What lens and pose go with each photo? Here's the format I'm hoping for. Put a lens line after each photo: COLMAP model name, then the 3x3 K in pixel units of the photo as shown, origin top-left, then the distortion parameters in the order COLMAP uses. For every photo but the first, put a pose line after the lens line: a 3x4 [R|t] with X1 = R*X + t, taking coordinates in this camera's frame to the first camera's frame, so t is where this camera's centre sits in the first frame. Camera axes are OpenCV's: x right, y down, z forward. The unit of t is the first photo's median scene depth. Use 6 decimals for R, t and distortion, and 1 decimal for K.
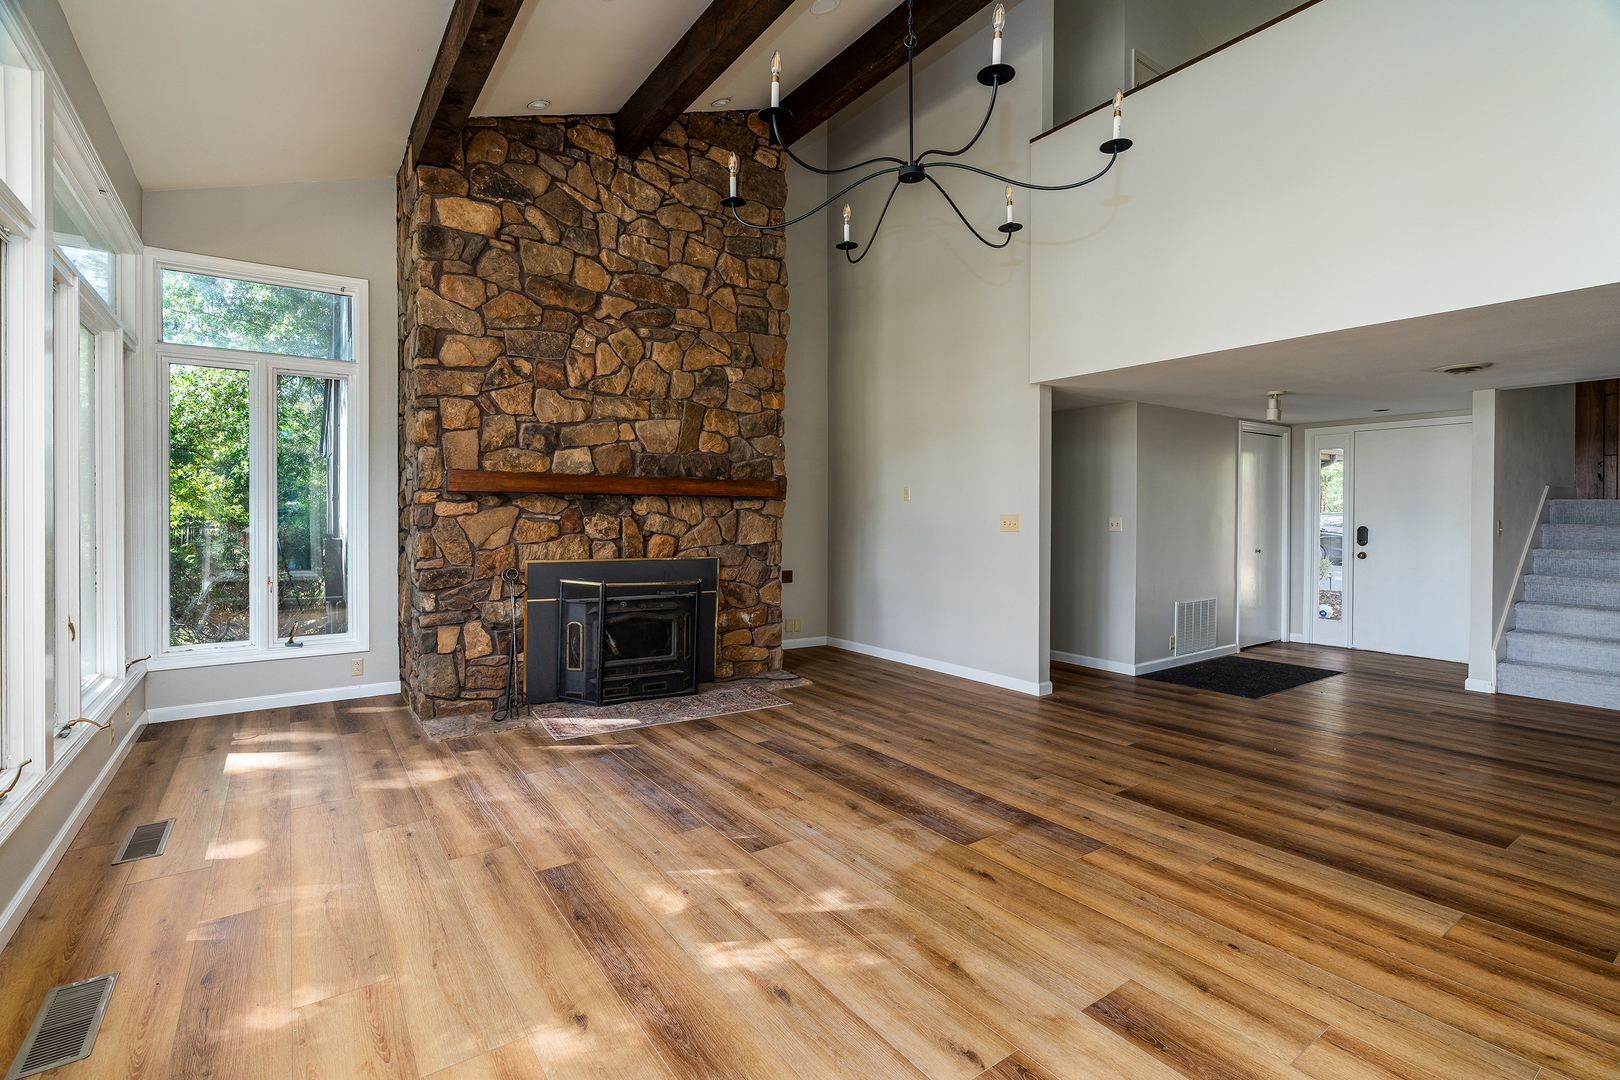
lens RADIAL K [[749.5, 0, 809.7], [0, 749.5, 514.0], [0, 0, 1]] dist [-0.003707, 0.000665]
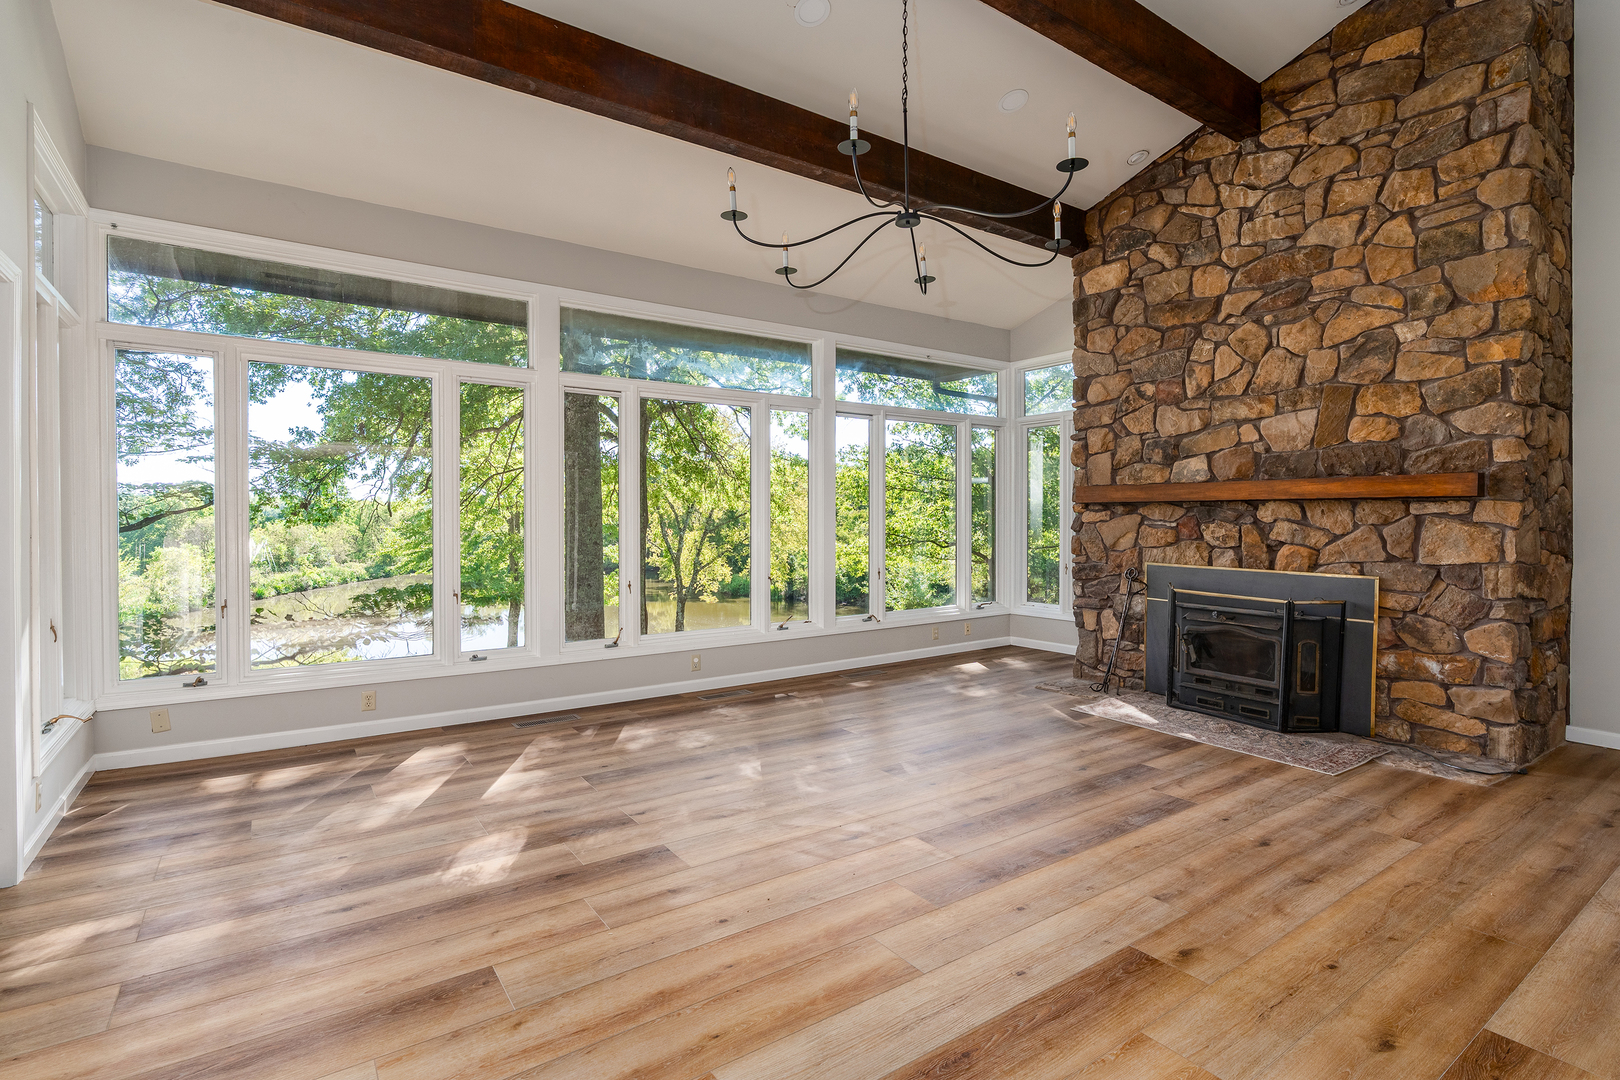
lens RADIAL K [[717.2, 0, 812.9], [0, 717.2, 520.9], [0, 0, 1]] dist [-0.003455, -0.000312]
pose [[0.038480, 0.000580, -0.999259, 0.641362], [-0.000795, 1.000000, 0.000550, -0.000230], [0.999259, 0.000774, 0.038480, 0.434820]]
